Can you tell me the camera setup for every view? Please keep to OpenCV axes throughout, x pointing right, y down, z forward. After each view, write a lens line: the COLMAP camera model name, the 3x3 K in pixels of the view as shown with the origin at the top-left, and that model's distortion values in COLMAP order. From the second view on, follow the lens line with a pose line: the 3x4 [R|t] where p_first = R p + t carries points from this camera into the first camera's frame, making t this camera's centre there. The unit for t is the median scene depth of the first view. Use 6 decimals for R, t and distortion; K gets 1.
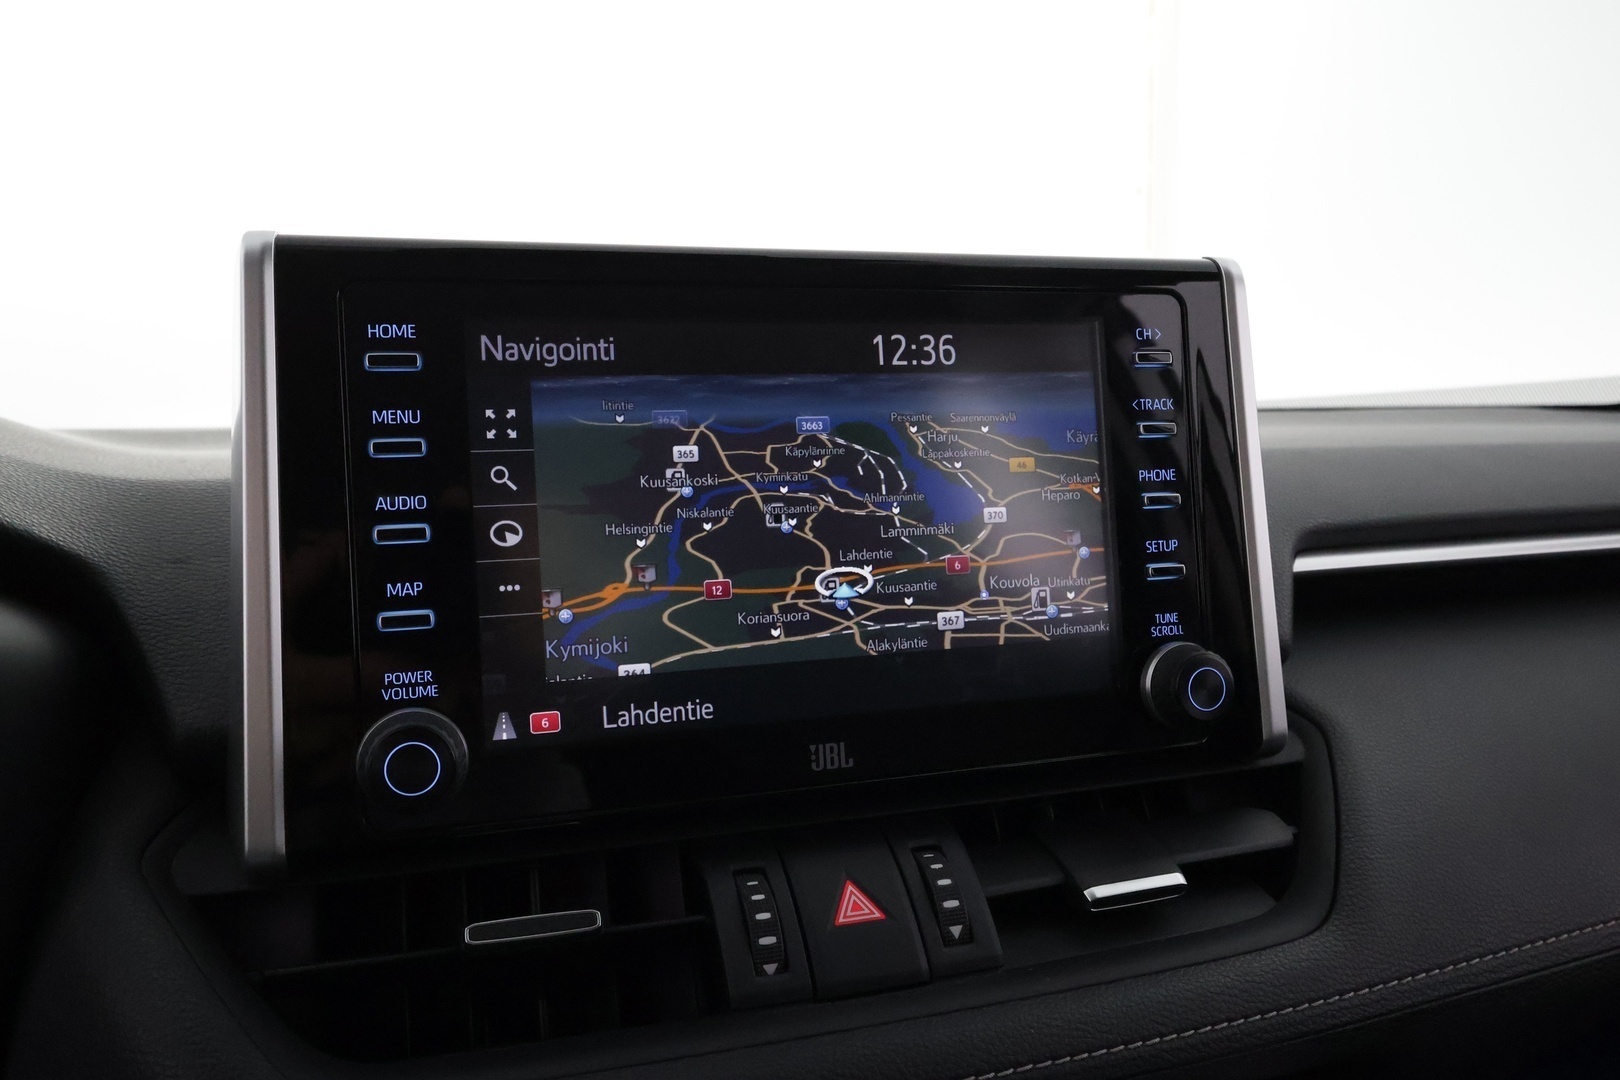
lens RADIAL K [[1241.4, 0, 812.9], [0, 1241.4, 546.0], [0, 0, 1]] dist [0.003943, 0.010448]
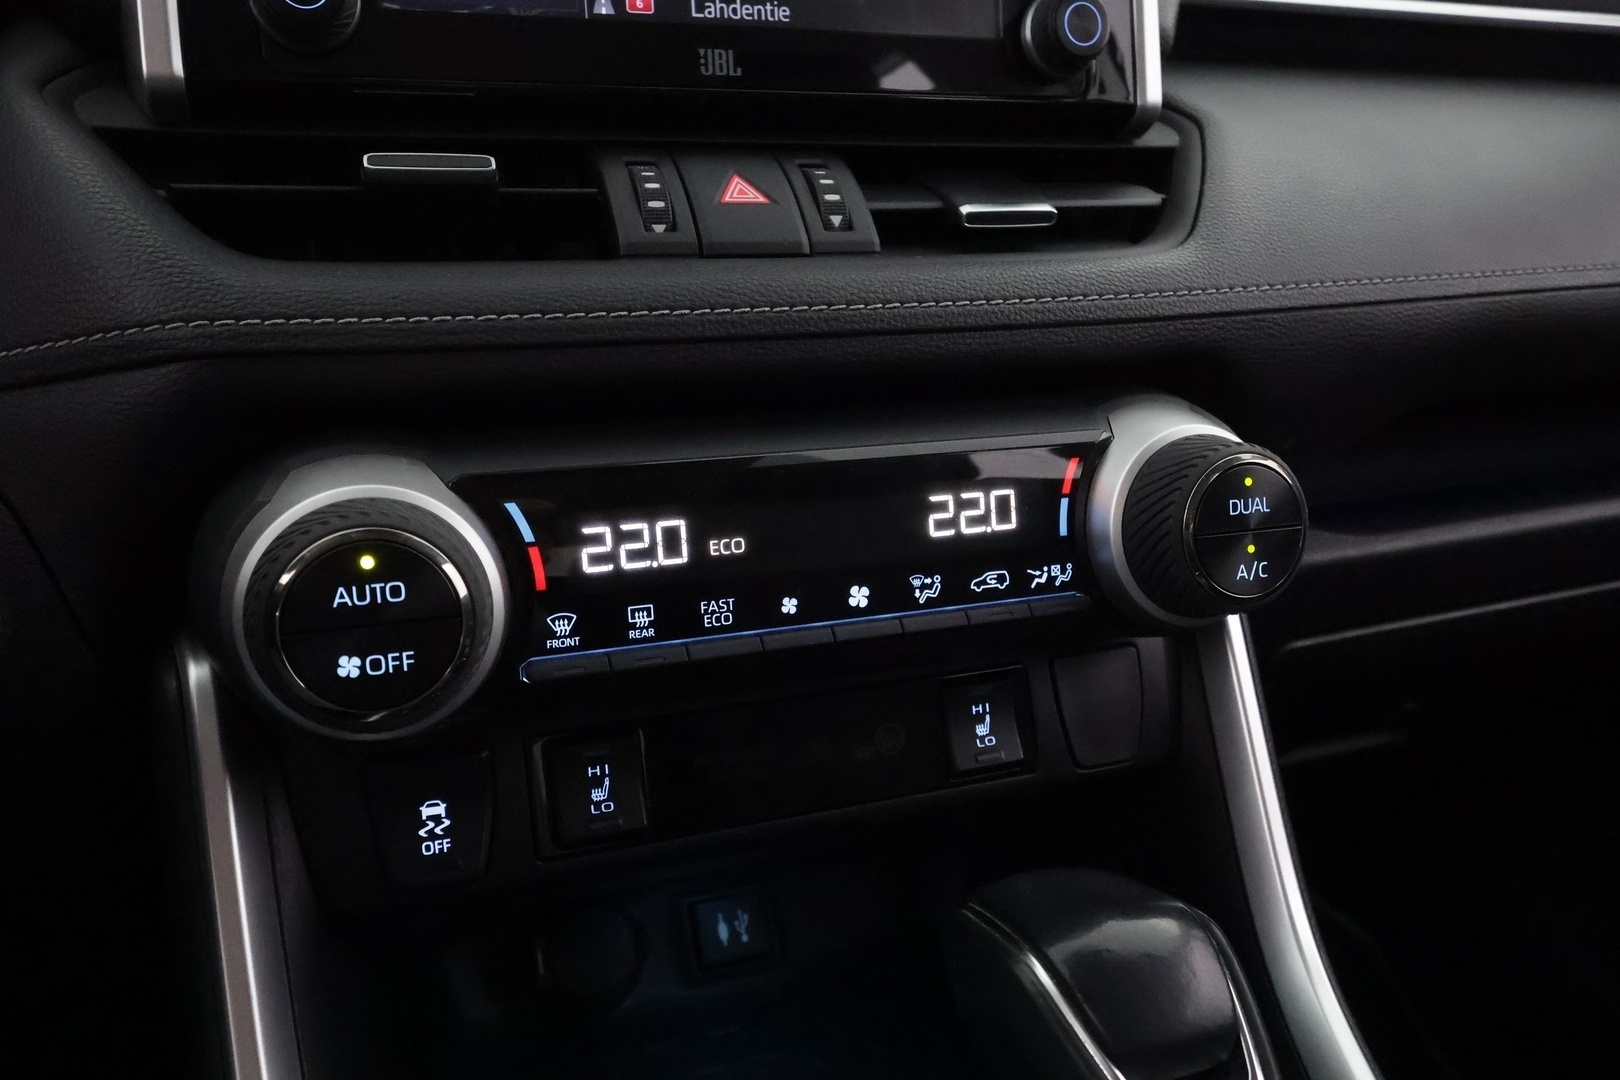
lens RADIAL K [[1241.4, 0, 809.6], [0, 1241.4, 536.9], [0, 0, 1]] dist [0.003943, 0.010448]
pose [[0.999140, -0.000727, 0.041454, 0.047381], [-0.005382, 0.989114, 0.147052, 0.416753], [-0.041110, -0.147149, 0.988260, -0.091321]]
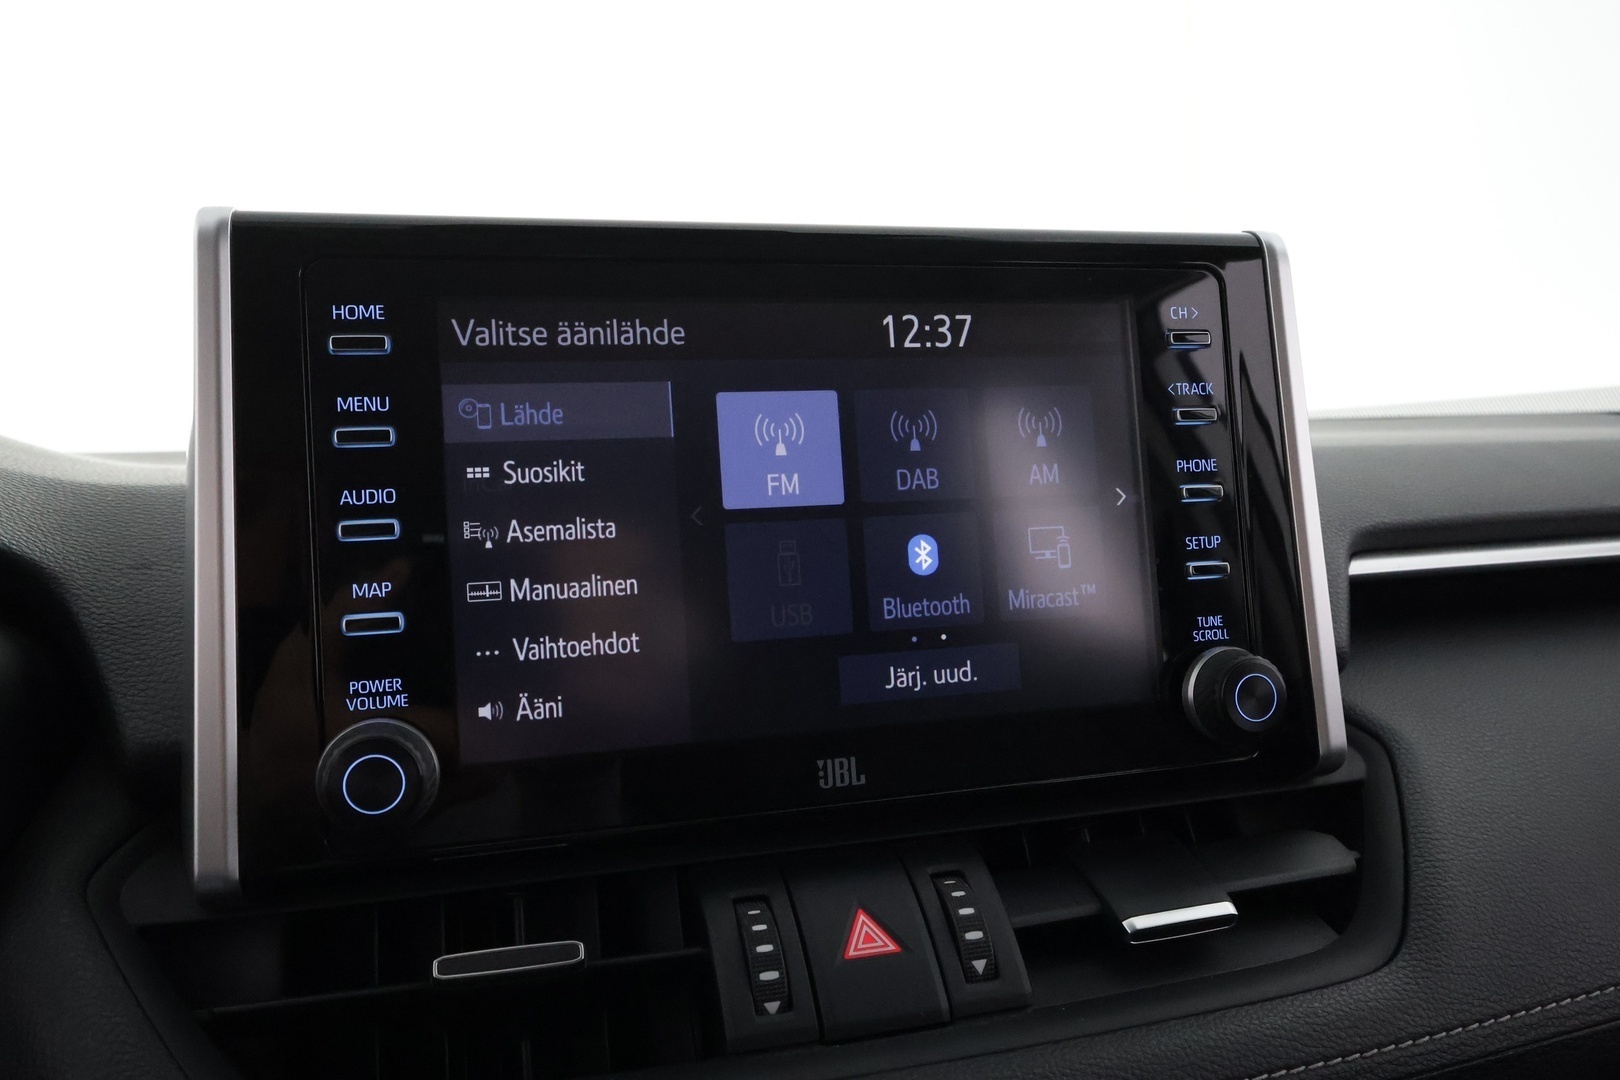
lens RADIAL K [[1241.4, 0, 811.5], [0, 1241.4, 548.0], [0, 0, 1]] dist [0.003943, 0.010448]
pose [[0.999302, -0.010322, -0.035913, 0.028300], [0.009360, 0.999596, -0.026848, 0.028879], [0.036176, 0.026493, 0.998994, 0.083586]]
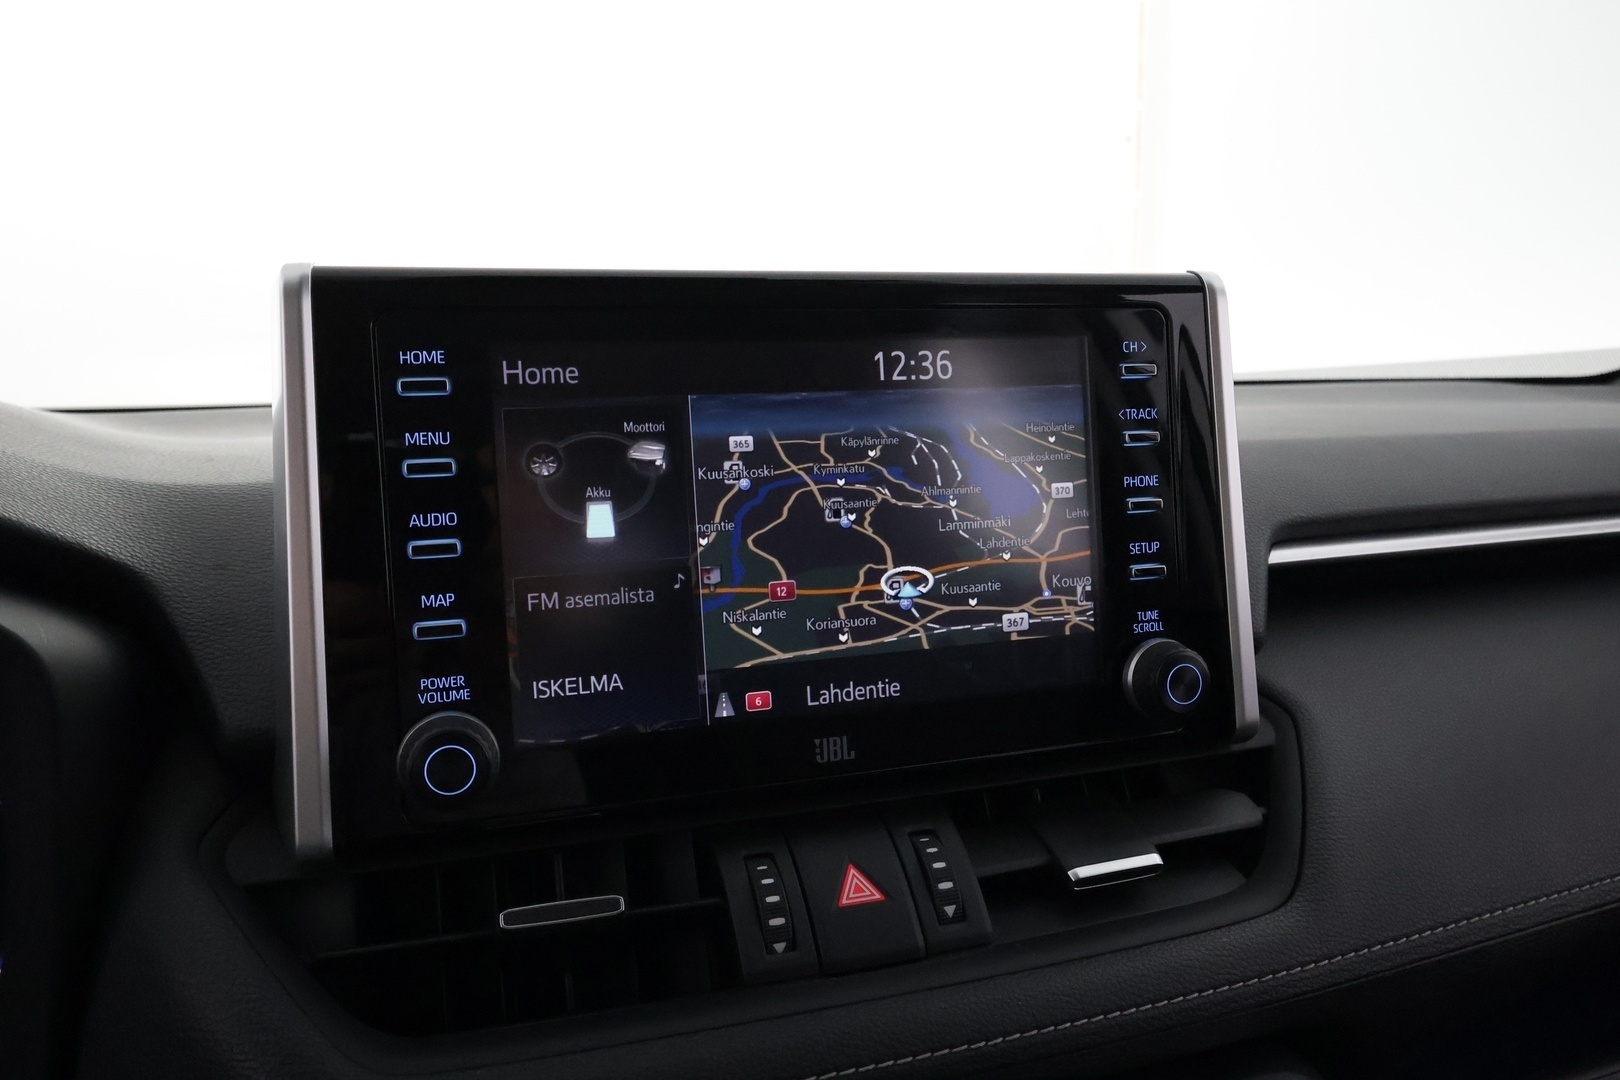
lens RADIAL K [[1241.4, 0, 813.1], [0, 1241.4, 546.1], [0, 0, 1]] dist [0.003943, 0.010448]
pose [[0.999926, 0.000379, 0.012136, -0.017153], [-0.000959, 0.998856, 0.047805, -0.058370], [-0.012104, -0.047813, 0.998783, -0.064399]]
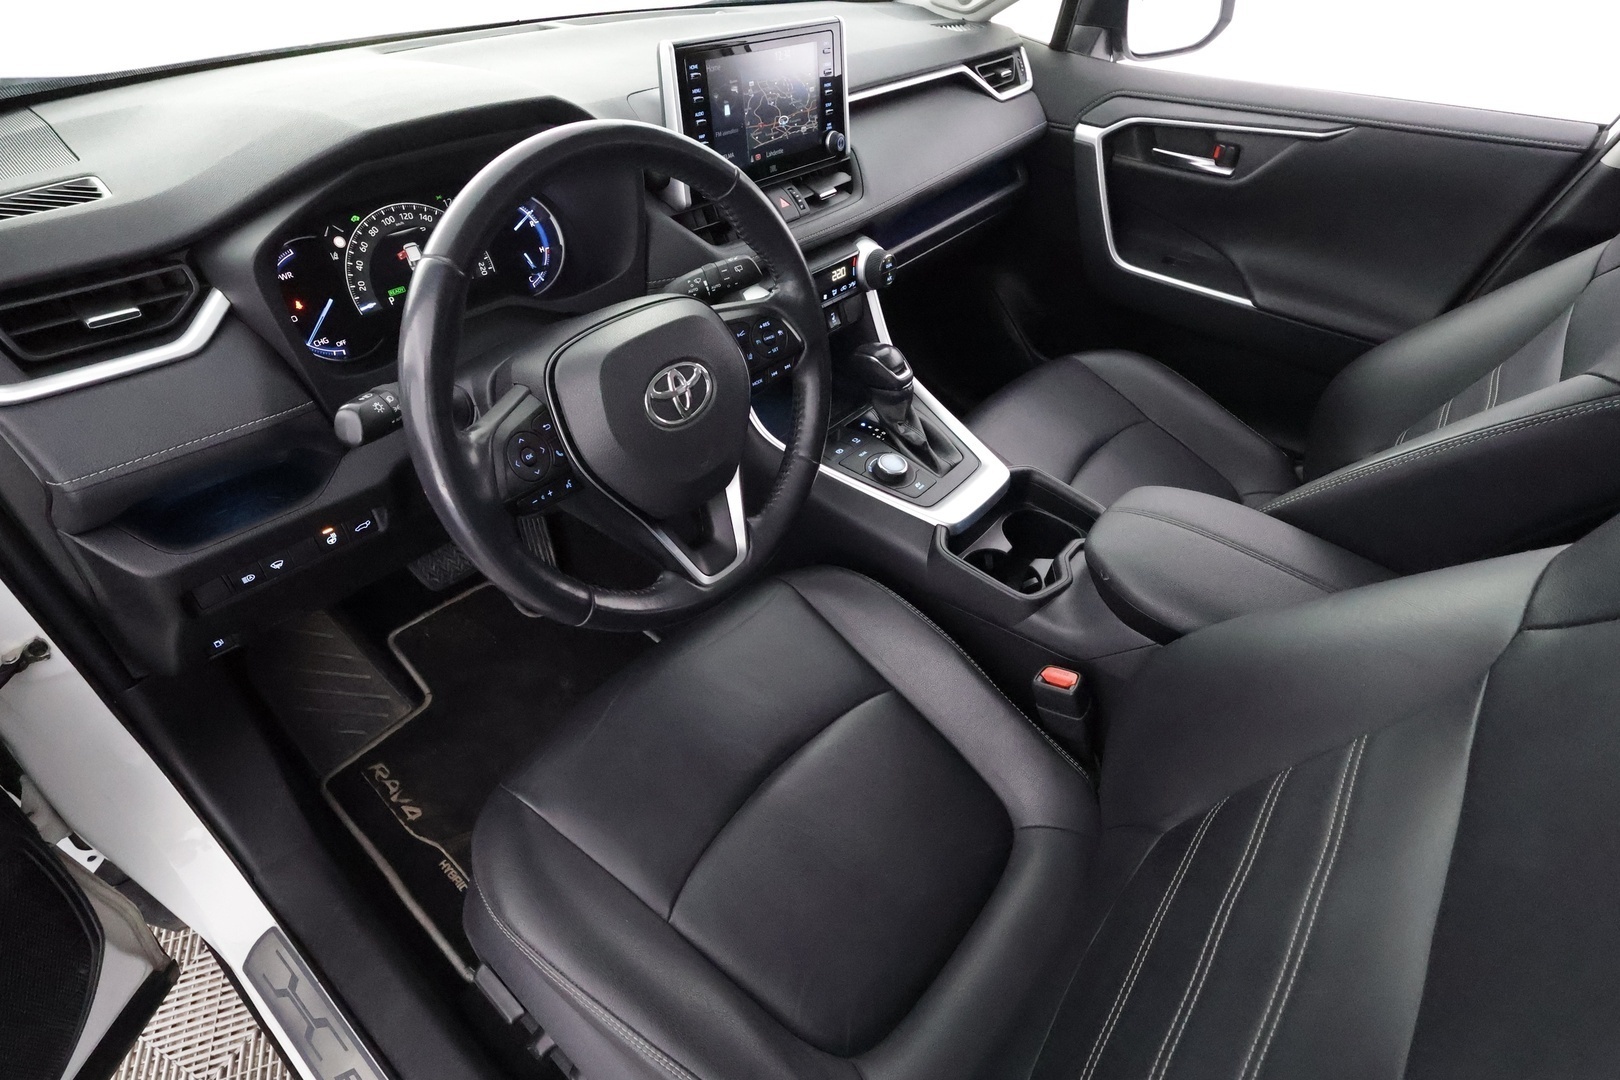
lens RADIAL K [[797.8, 0, 812.0], [0, 797.8, 546.0], [0, 0, 1]] dist [-0.011264, 0.000731]
pose [[0.840054, -0.312301, 0.443597, -1.544414], [-0.007313, 0.811091, 0.584874, -0.394888], [-0.542454, -0.494569, 0.679077, -1.639726]]
